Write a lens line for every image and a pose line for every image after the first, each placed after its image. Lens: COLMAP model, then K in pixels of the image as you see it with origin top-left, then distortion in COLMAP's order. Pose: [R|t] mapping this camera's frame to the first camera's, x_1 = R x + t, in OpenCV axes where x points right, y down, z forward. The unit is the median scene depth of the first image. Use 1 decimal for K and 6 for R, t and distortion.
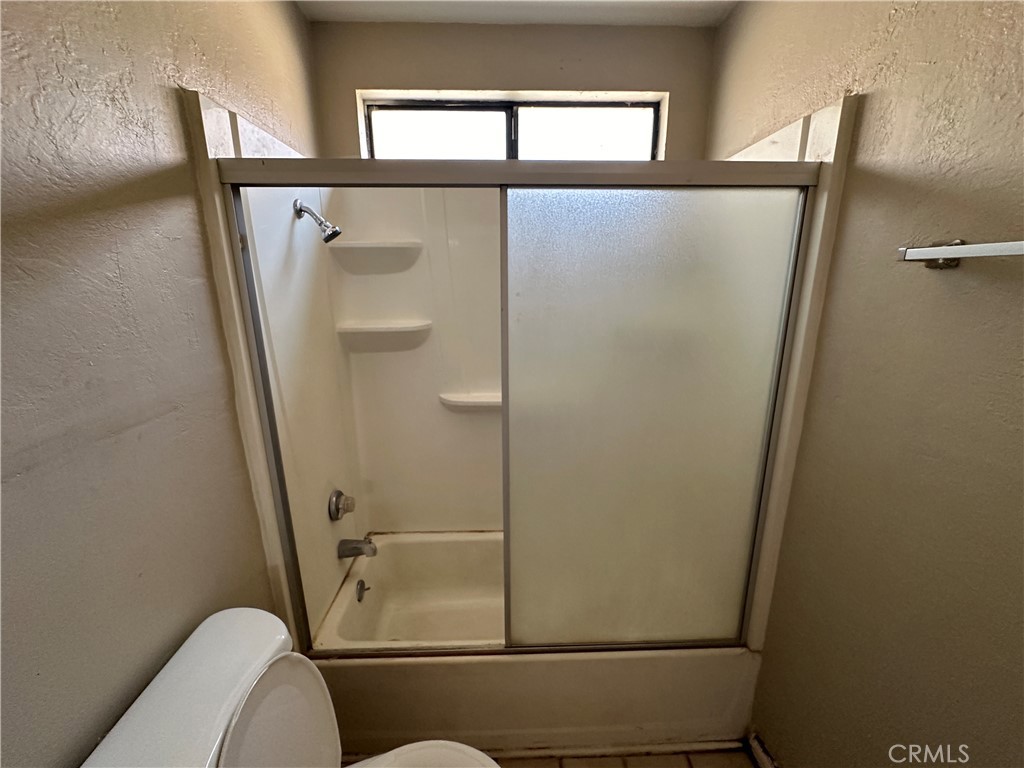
lens RADIAL K [[408.7, 0, 507.0], [0, 408.7, 384.2], [0, 0, 1]] dist [-0.005120, 0.000888]
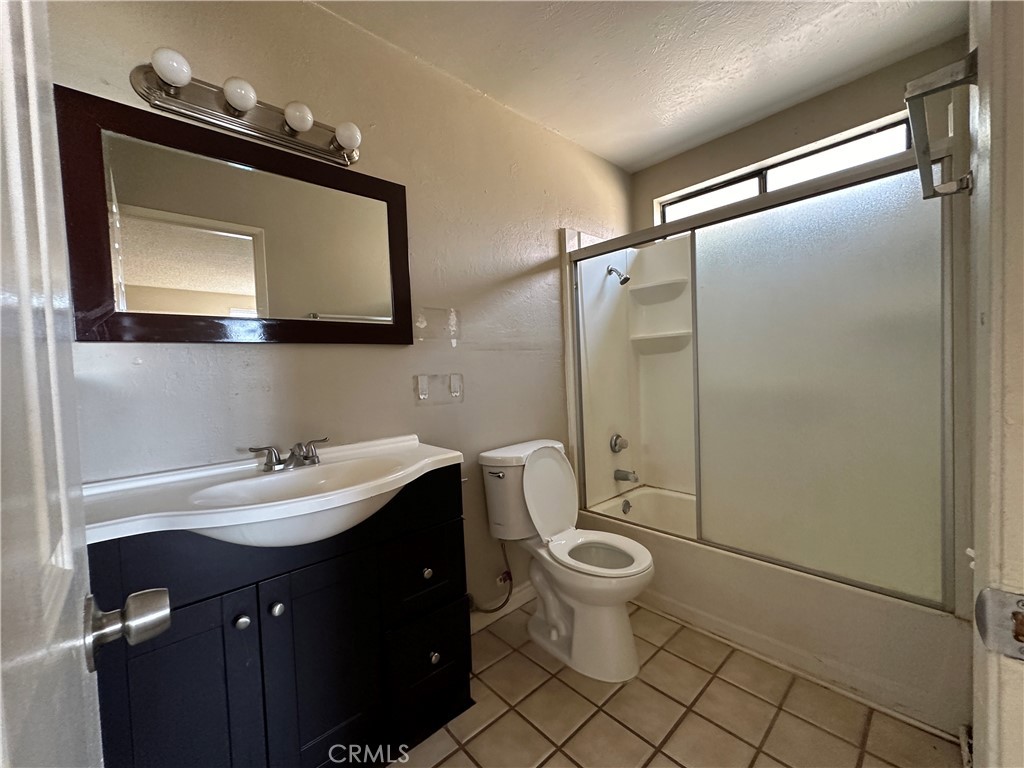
lens RADIAL K [[408.7, 0, 515.7], [0, 408.7, 384.8], [0, 0, 1]] dist [-0.005120, 0.000888]
pose [[0.661994, 0.005524, -0.749489, 0.624717], [-0.148311, 0.981166, -0.123766, 0.394339], [0.734689, 0.193089, 0.650345, -0.454147]]
